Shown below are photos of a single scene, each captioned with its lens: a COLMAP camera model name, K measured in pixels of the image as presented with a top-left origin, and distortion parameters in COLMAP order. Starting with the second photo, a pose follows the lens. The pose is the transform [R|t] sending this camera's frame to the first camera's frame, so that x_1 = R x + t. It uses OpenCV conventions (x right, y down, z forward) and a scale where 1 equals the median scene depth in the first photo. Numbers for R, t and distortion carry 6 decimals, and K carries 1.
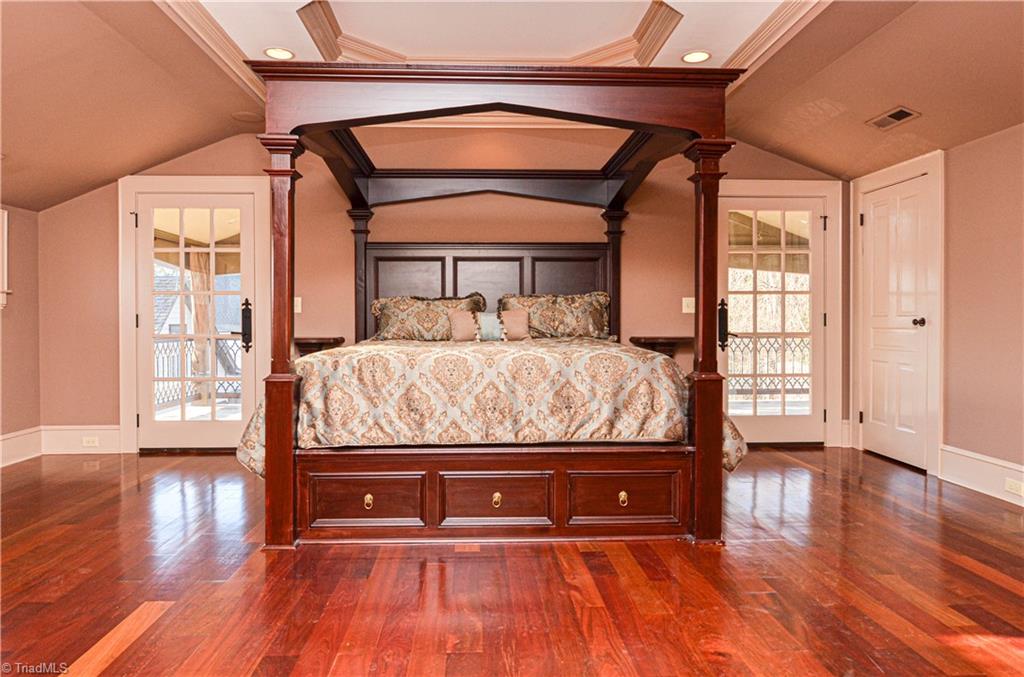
lens RADIAL K [[648.9, 0, 510.7], [0, 648.9, 328.6], [0, 0, 1]] dist [-0.002577, -0.001054]
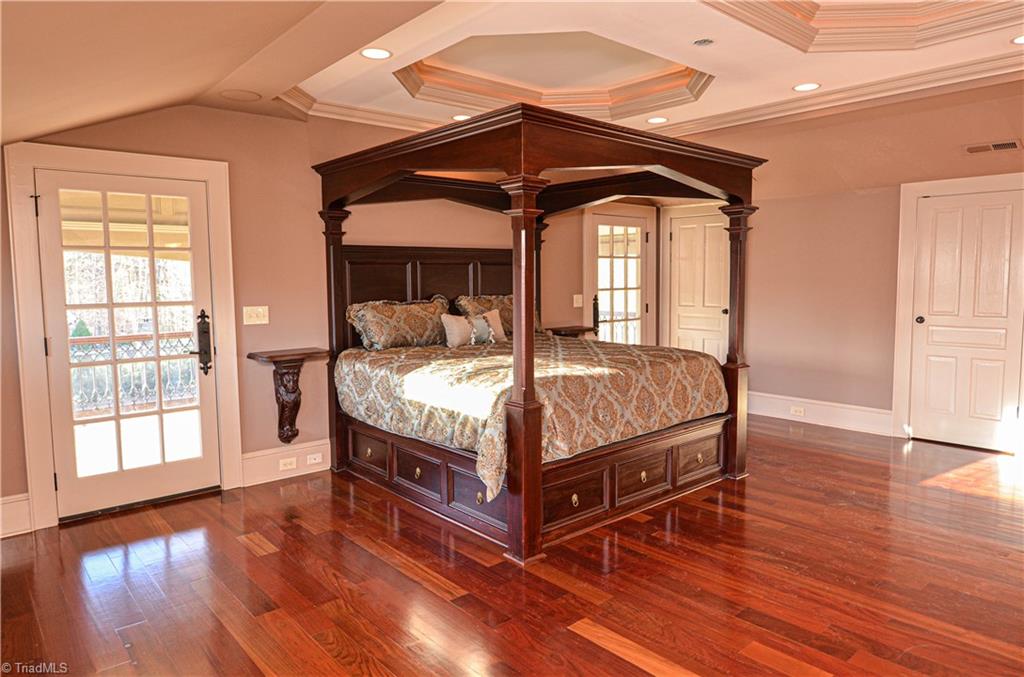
lens RADIAL K [[648.9, 0, 510.7], [0, 648.9, 328.6], [0, 0, 1]] dist [-0.002577, -0.001054]
pose [[0.778939, -0.058666, 0.624350, -0.618916], [0.016572, 0.997192, 0.073025, -0.076360], [-0.626881, -0.046536, 0.777724, 0.113601]]
